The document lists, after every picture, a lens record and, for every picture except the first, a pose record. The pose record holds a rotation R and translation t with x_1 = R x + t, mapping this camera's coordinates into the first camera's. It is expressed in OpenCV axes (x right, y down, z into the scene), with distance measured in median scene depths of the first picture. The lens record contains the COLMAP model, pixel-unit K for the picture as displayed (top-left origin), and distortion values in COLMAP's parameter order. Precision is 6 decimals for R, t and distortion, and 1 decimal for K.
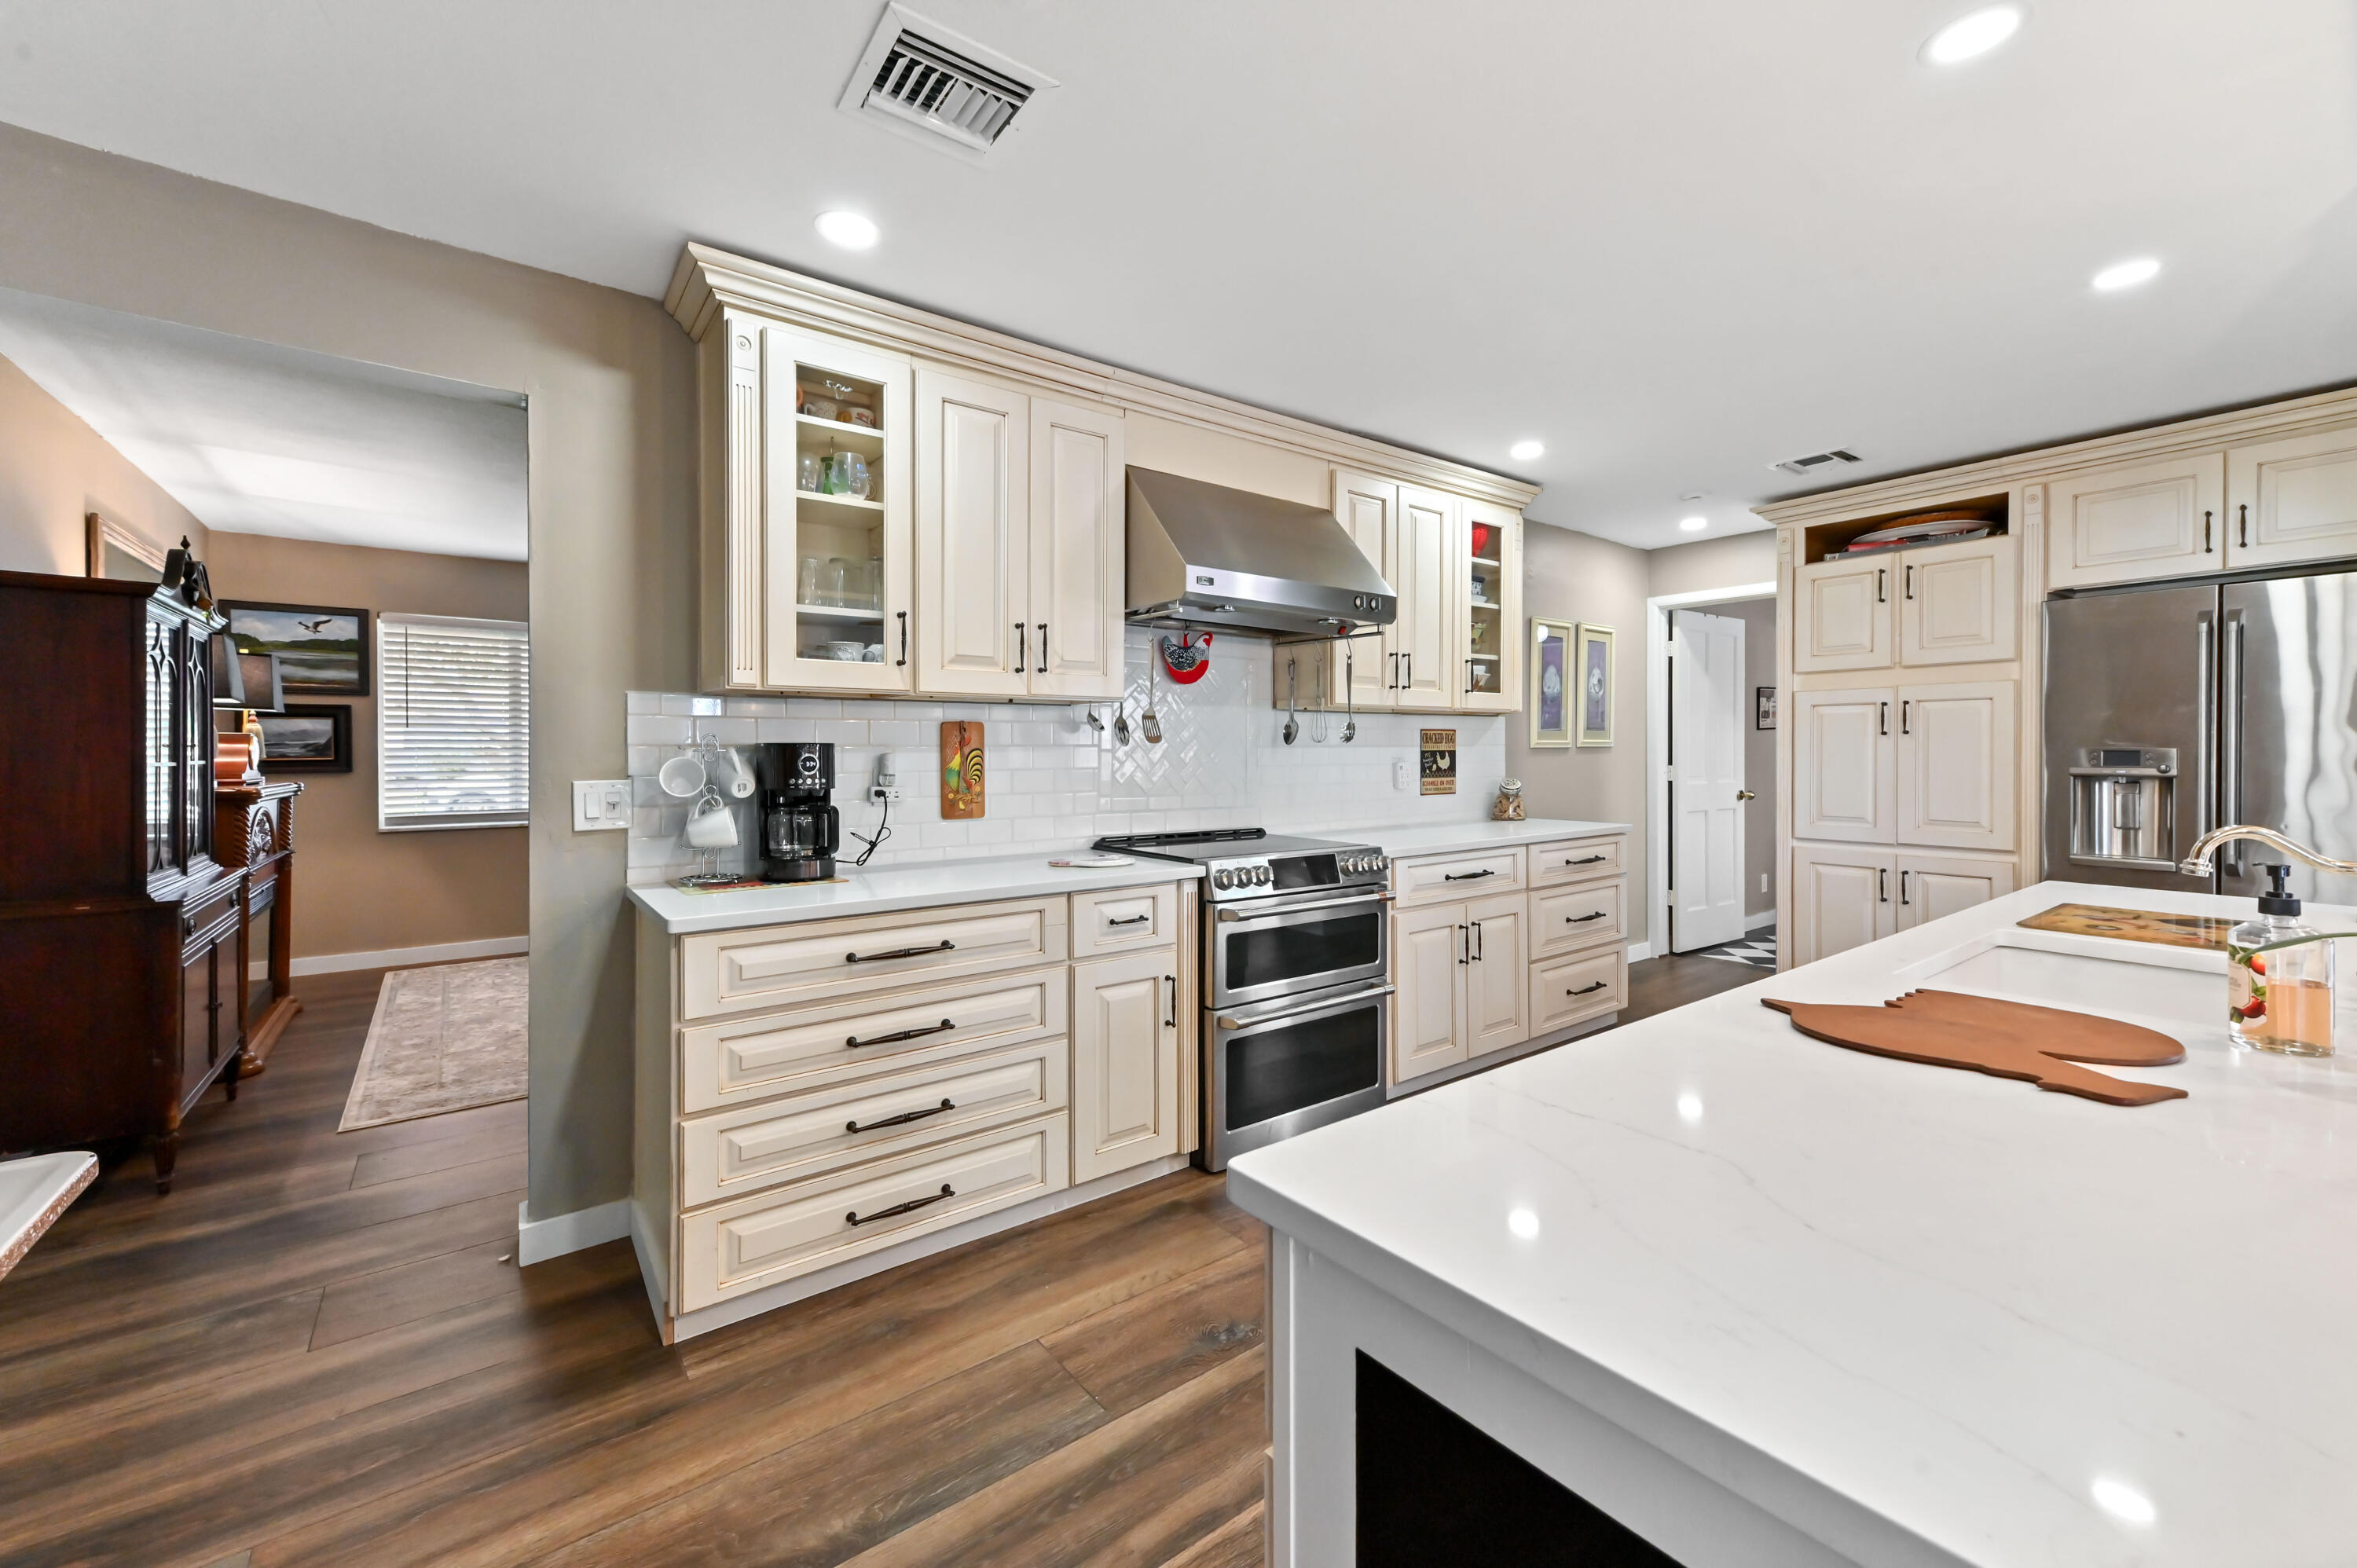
lens RADIAL K [[932.9, 0, 1188.4], [0, 932.9, 760.1], [0, 0, 1]] dist [0.012556, -0.000779]
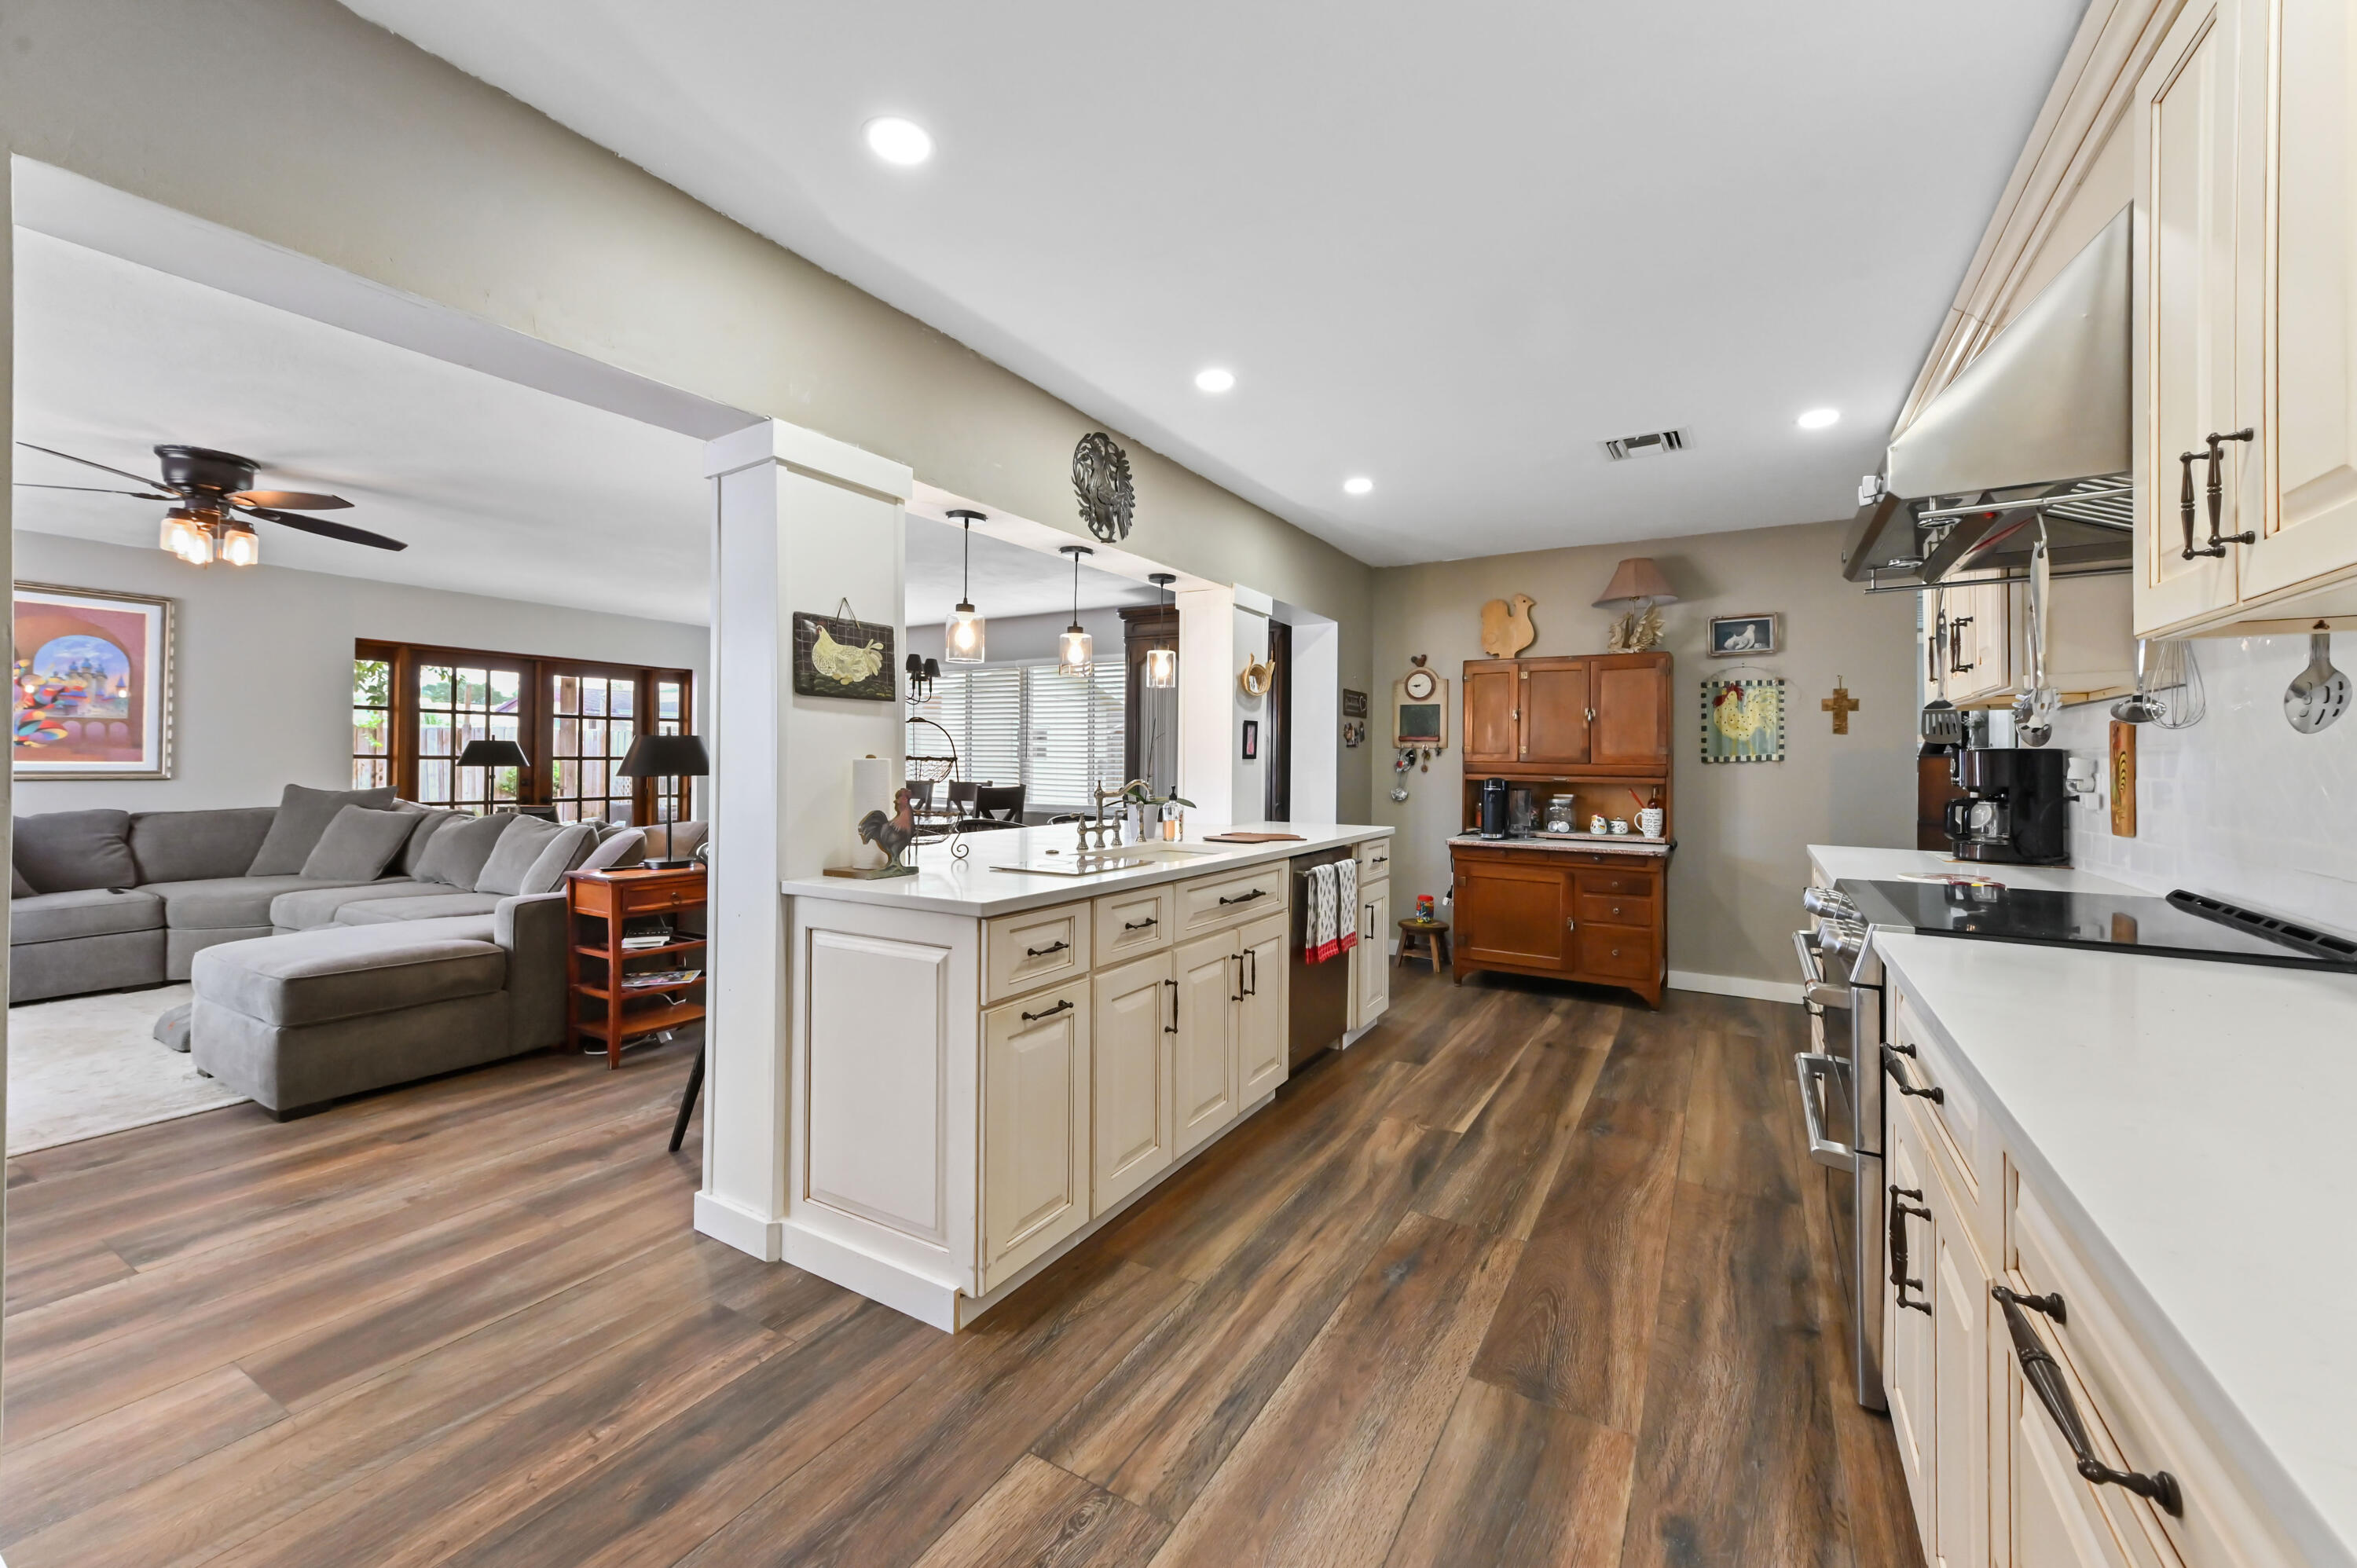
lens RADIAL K [[932.9, 0, 1153.2], [0, 932.9, 756.1], [0, 0, 1]] dist [0.012556, -0.000779]
pose [[-0.937512, -0.008856, -0.347840, 0.742763], [-0.012165, 0.999899, 0.007331, -0.005085], [0.347740, 0.011104, -0.937525, 1.272801]]
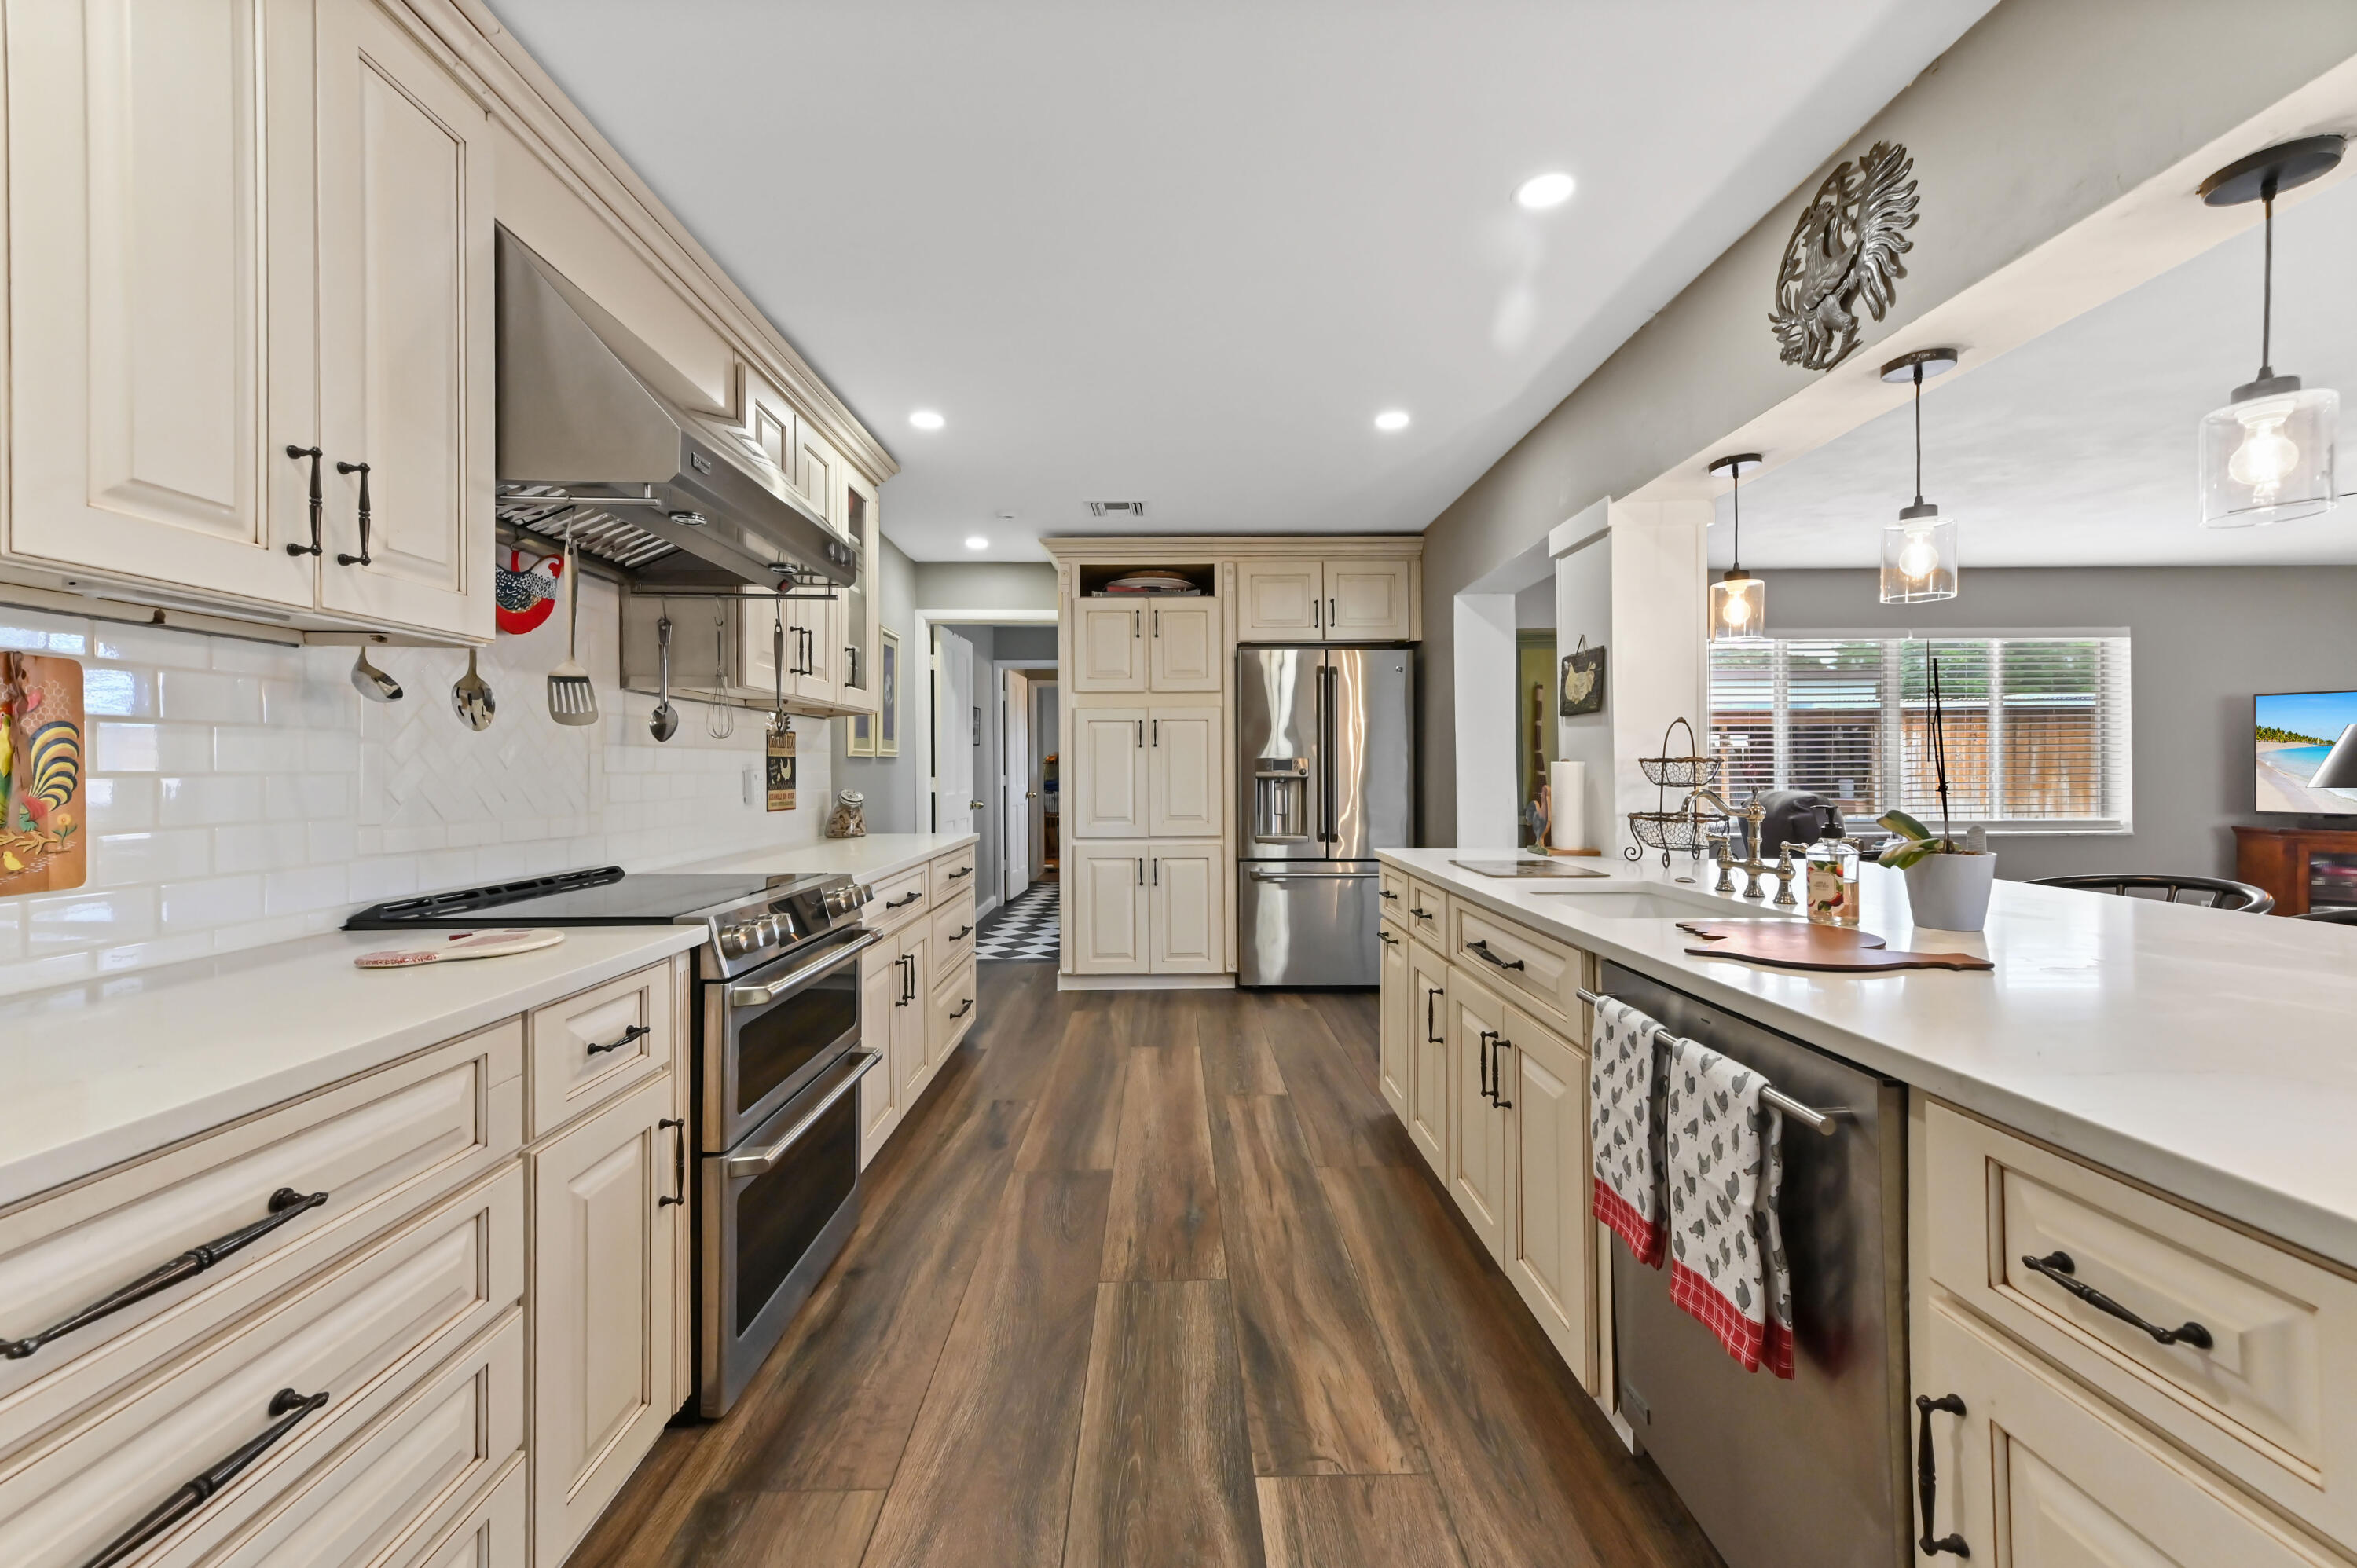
lens RADIAL K [[932.9, 0, 1187.7], [0, 932.9, 768.6], [0, 0, 1]] dist [0.012556, -0.000779]
pose [[0.587798, 0.000701, 0.809008, -0.235746], [0.011838, 0.999885, -0.009467, 0.015477], [-0.808921, 0.015141, 0.587722, 0.298871]]
